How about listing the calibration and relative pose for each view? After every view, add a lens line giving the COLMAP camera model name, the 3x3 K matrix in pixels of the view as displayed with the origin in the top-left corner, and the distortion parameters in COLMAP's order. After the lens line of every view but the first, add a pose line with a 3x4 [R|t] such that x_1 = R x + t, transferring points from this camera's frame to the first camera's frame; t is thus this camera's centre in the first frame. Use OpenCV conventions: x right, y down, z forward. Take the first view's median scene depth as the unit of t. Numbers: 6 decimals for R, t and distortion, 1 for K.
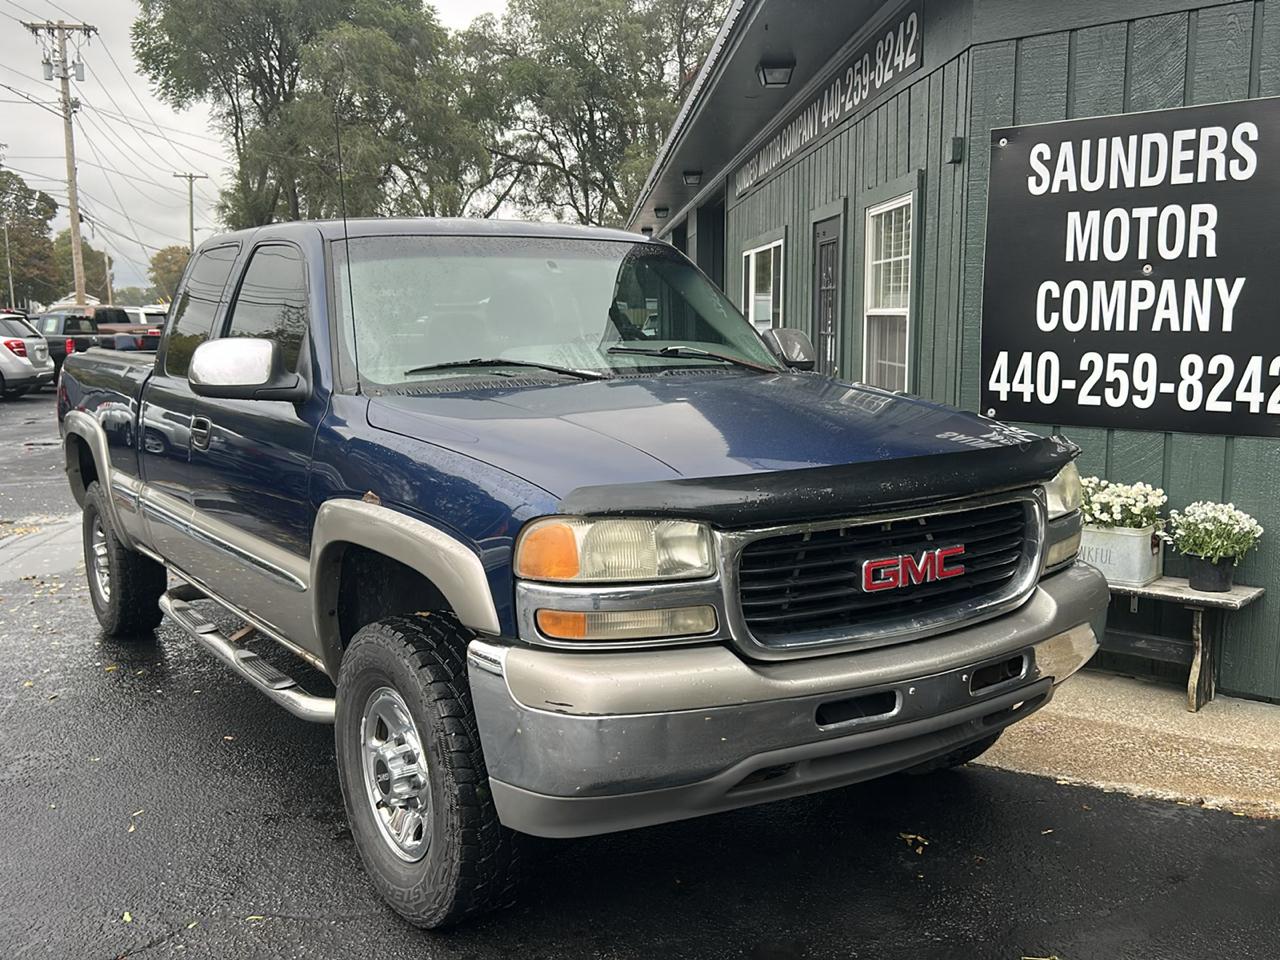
lens RADIAL K [[1243.8, 0, 640.0], [0, 1243.8, 481.1], [0, 0, 1]] dist [0.017631, 0.000000]
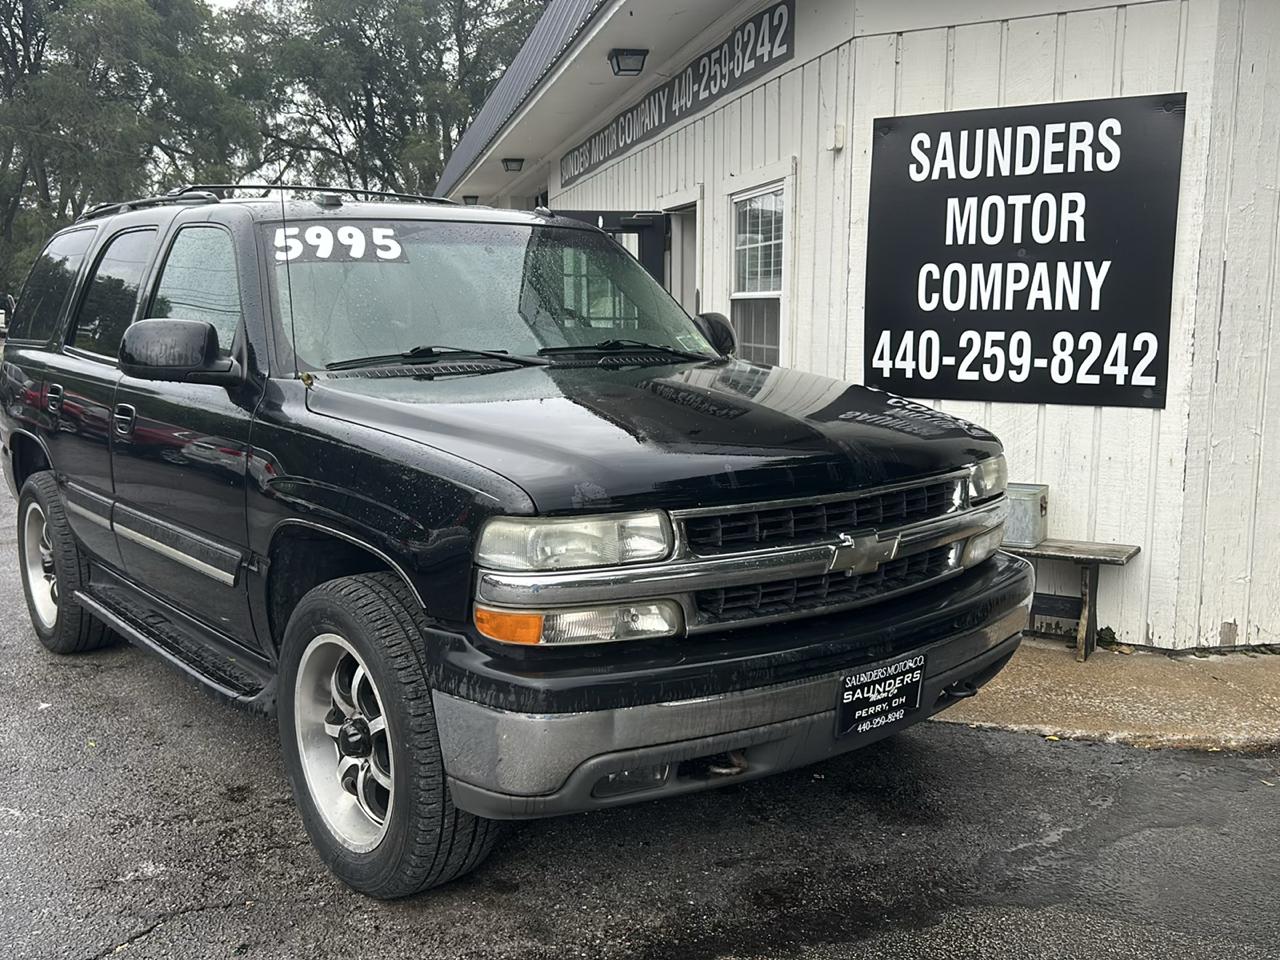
lens RADIAL K [[1243.8, 0, 643.2], [0, 1243.8, 480.9], [0, 0, 1]] dist [0.017631, 0.000000]
pose [[0.983951, -0.018899, 0.177436, -0.105768], [0.017949, 0.999815, 0.006962, 0.013271], [-0.177535, -0.003665, 0.984108, -0.000528]]
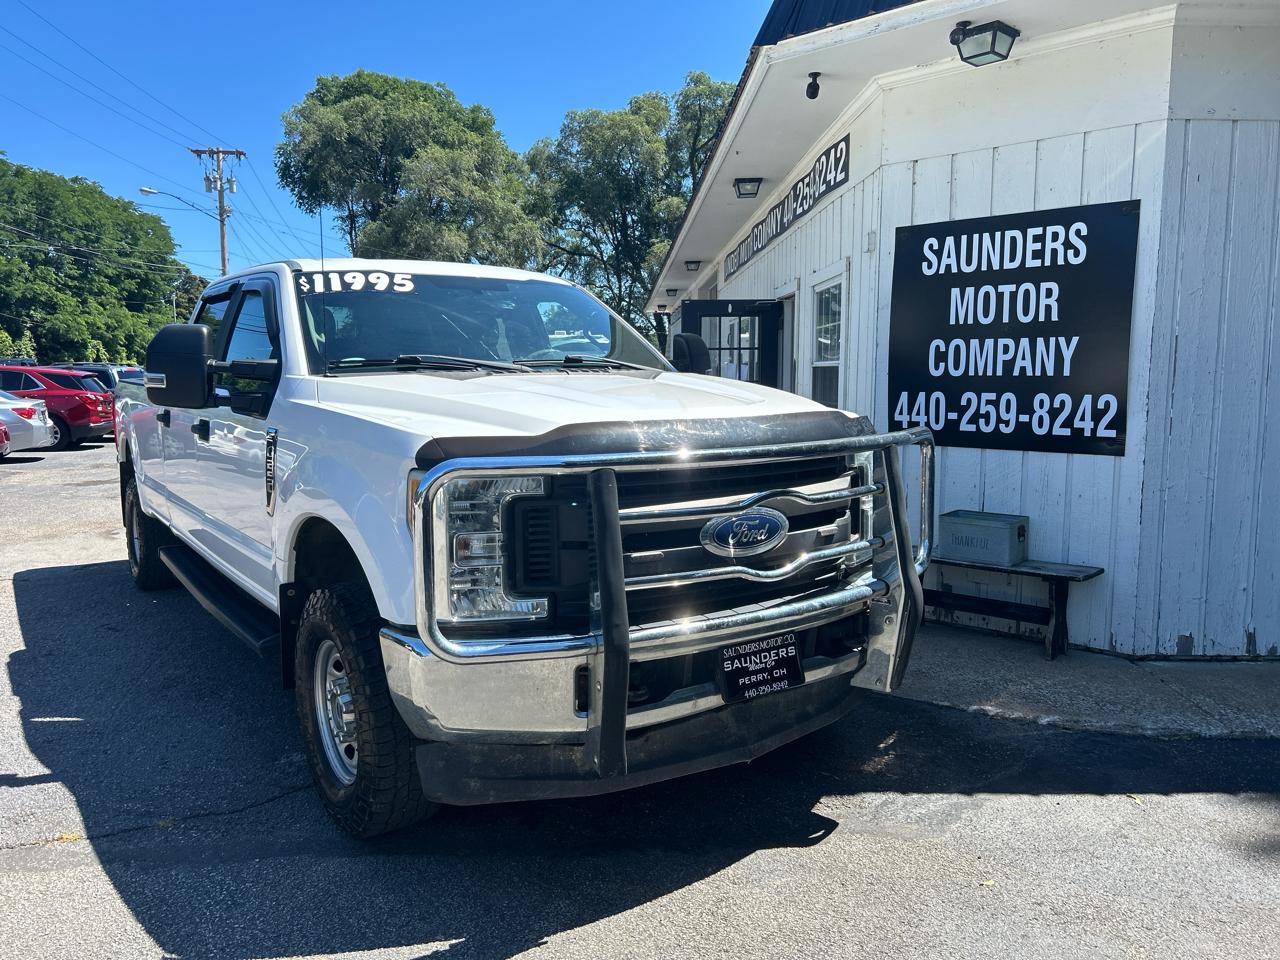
lens RADIAL K [[976.2, 0, 632.6], [0, 976.2, 478.1], [0, 0, 1]] dist [0.029617, -0.028784]
pose [[0.999532, 0.006388, -0.029932, 0.032134], [-0.007156, 0.999646, -0.025639, 0.019275], [0.029758, 0.025841, 0.999223, -0.063381]]
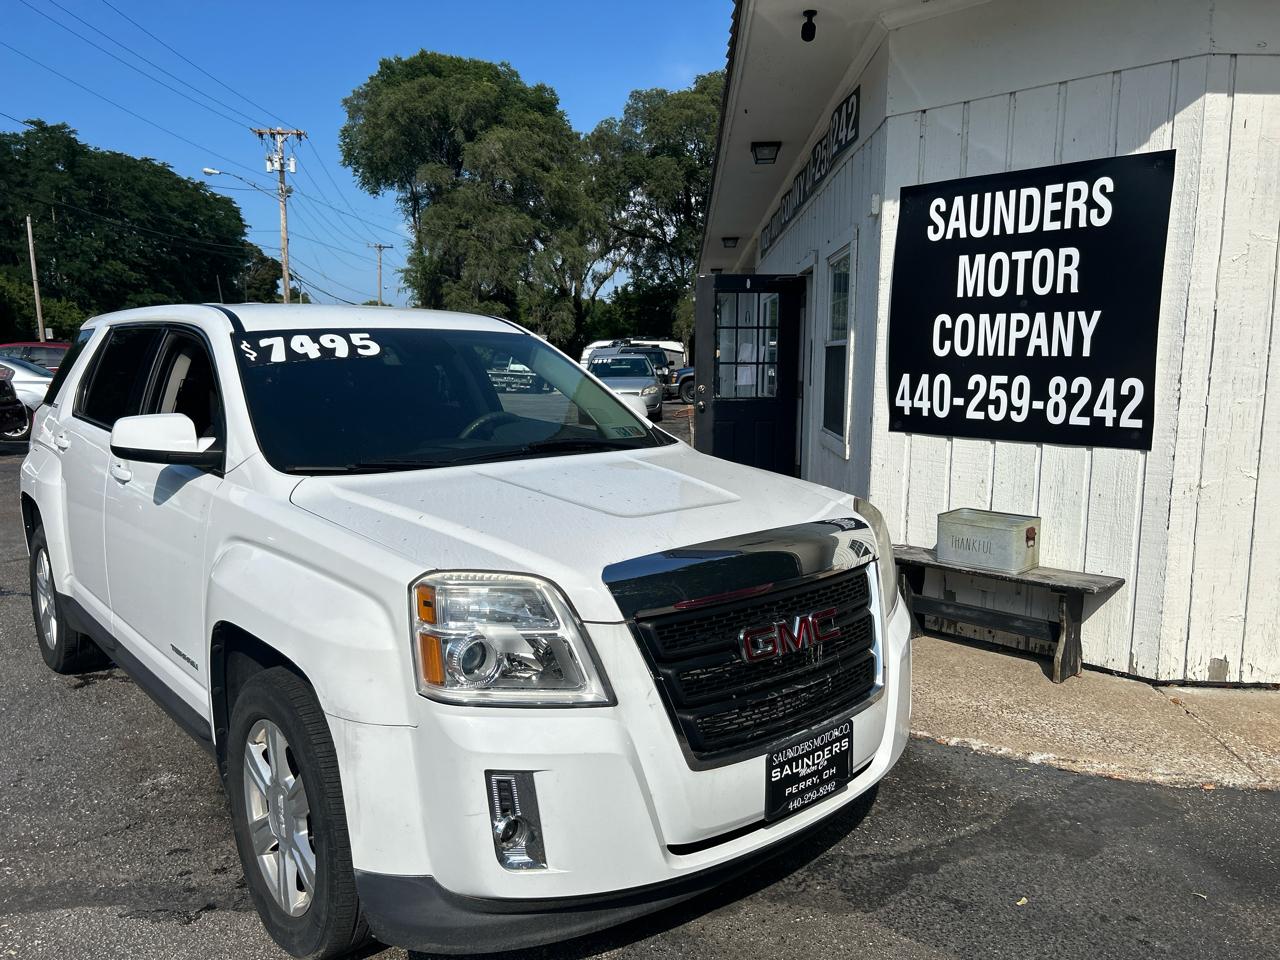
lens RADIAL K [[976.2, 0, 644.6], [0, 976.2, 481.5], [0, 0, 1]] dist [0.029617, -0.028784]
pose [[0.996197, 0.022905, -0.084066, 0.128949], [-0.023431, 0.999712, -0.005278, 0.010681], [0.083921, 0.007228, 0.996446, 0.049242]]
